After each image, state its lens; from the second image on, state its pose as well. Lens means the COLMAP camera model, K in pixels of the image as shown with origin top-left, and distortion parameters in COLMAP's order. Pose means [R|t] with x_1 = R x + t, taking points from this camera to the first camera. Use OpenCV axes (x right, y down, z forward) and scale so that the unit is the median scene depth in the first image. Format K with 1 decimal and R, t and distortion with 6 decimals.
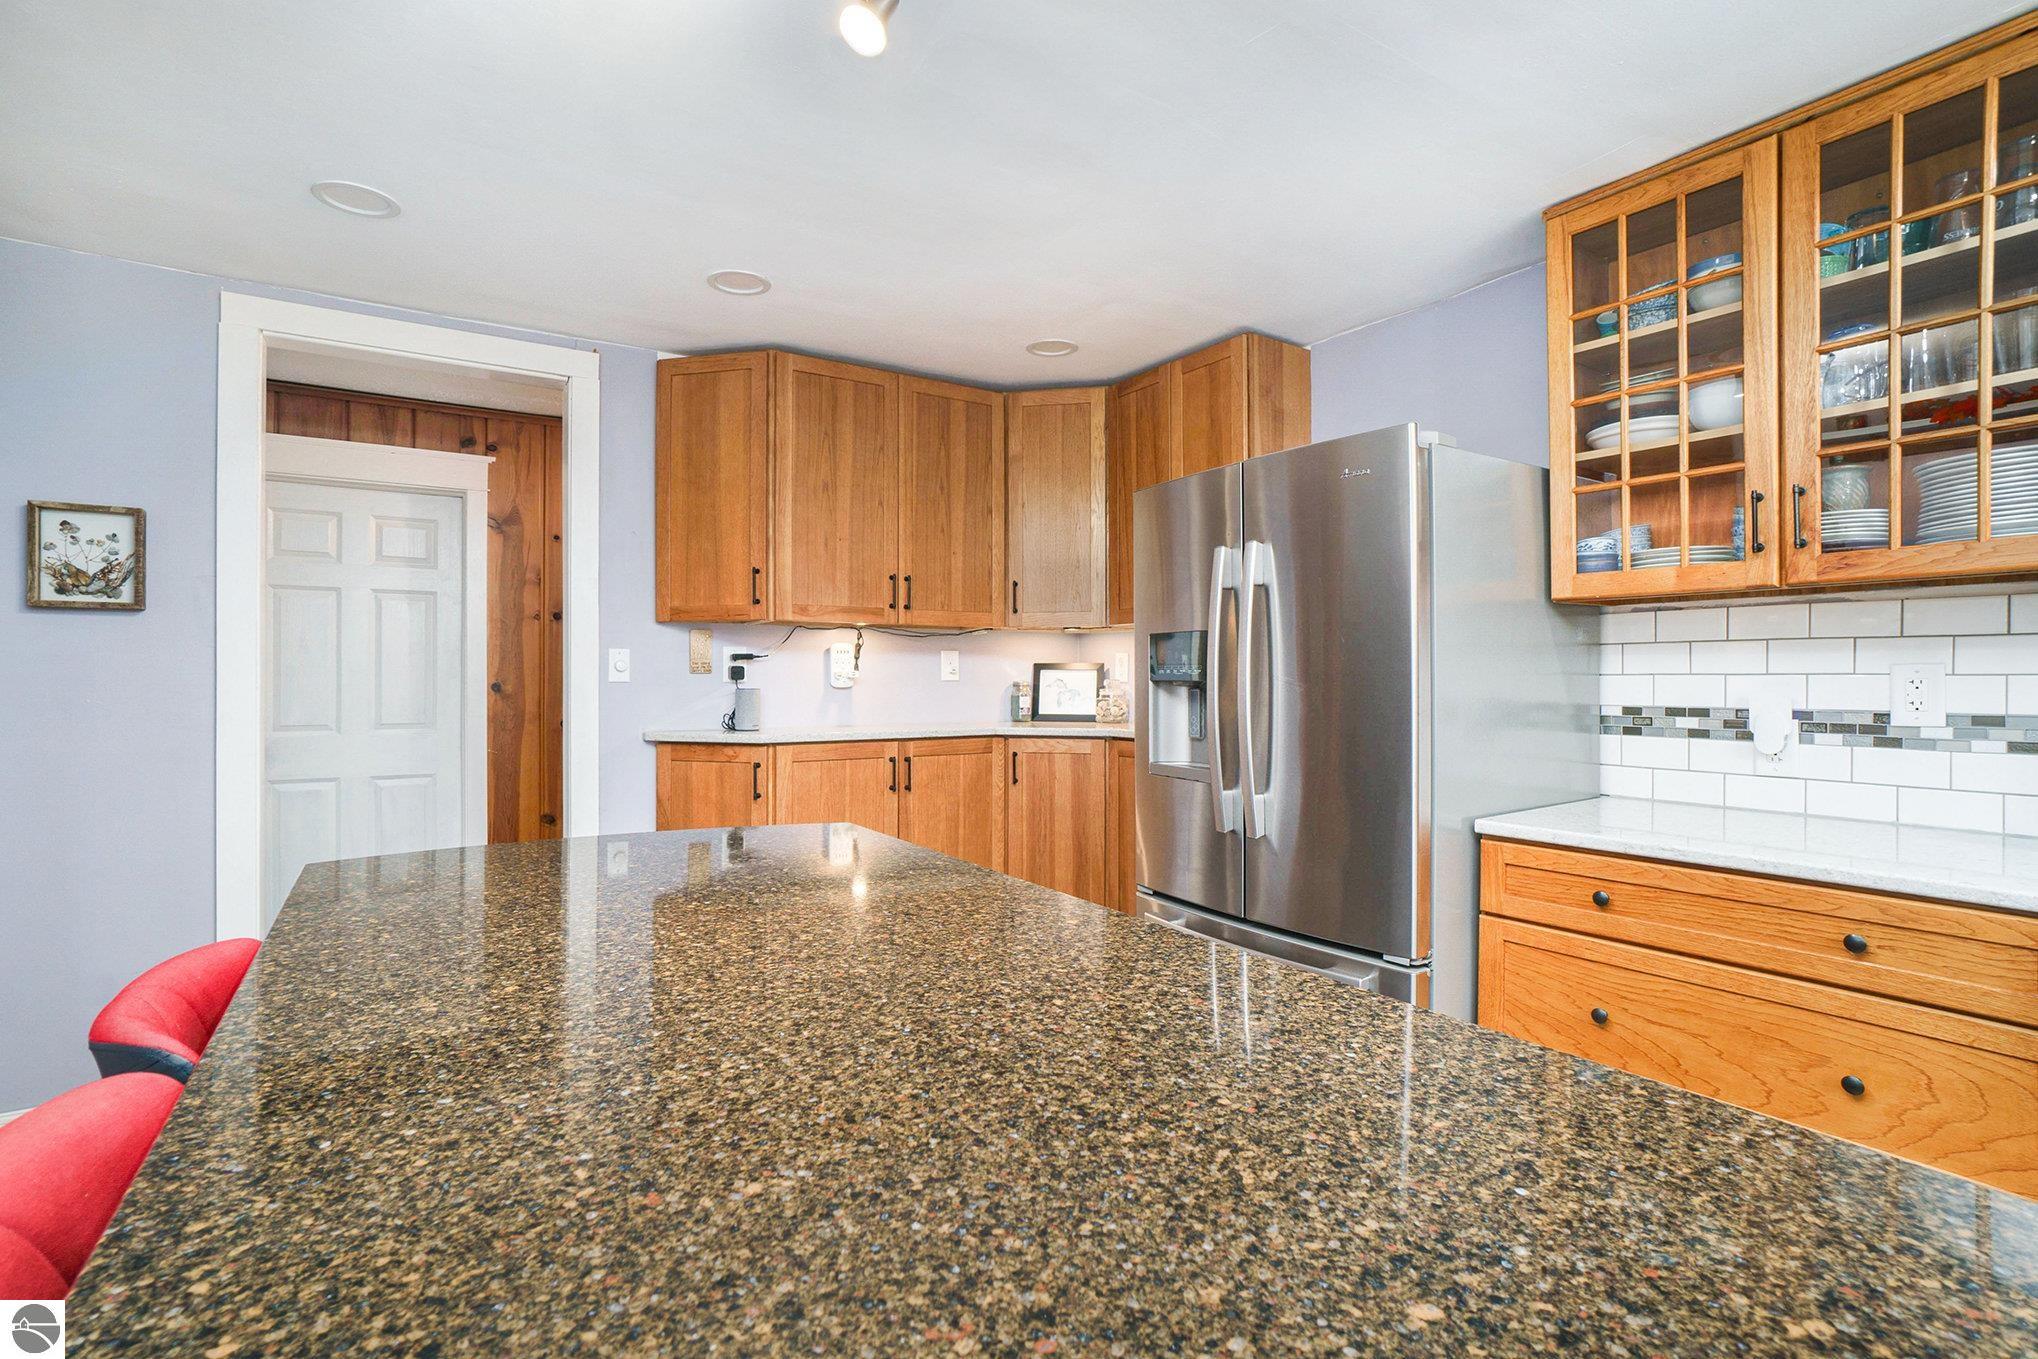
lens RADIAL K [[928.5, 0, 996.8], [0, 928.5, 669.1], [0, 0, 1]] dist [-0.022245, 0.001003]
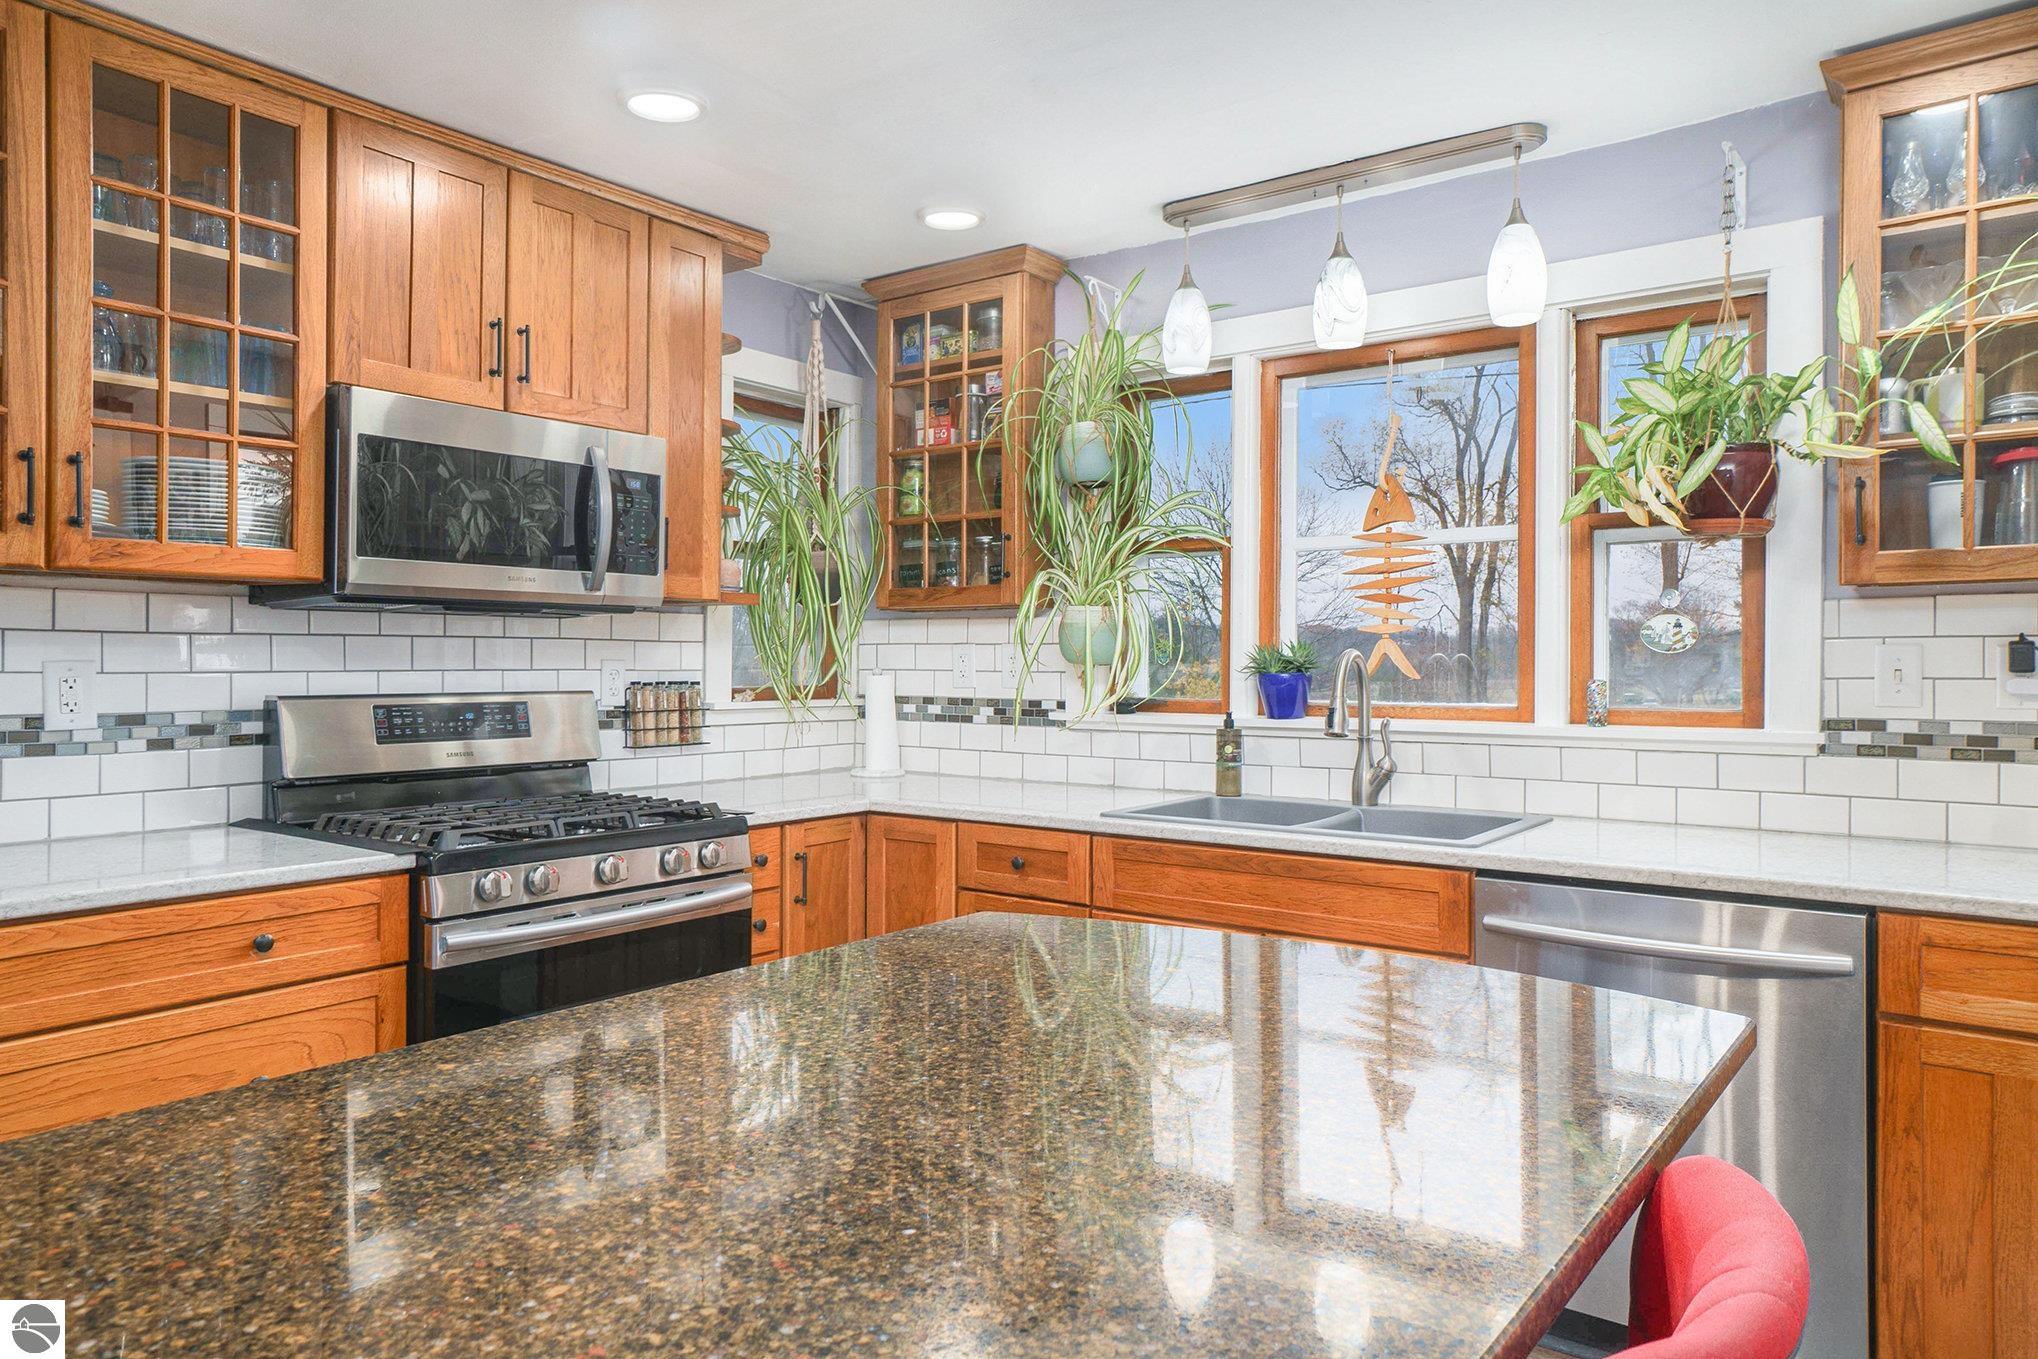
lens RADIAL K [[1349.2, 0, 1001.2], [0, 1349.2, 680.2], [0, 0, 1]] dist [0.037008, 0.004512]
pose [[-0.338192, -0.013281, 0.940984, -0.626192], [-0.013599, 0.999865, 0.009224, -0.012324], [-0.940979, -0.009677, -0.338327, 0.619210]]
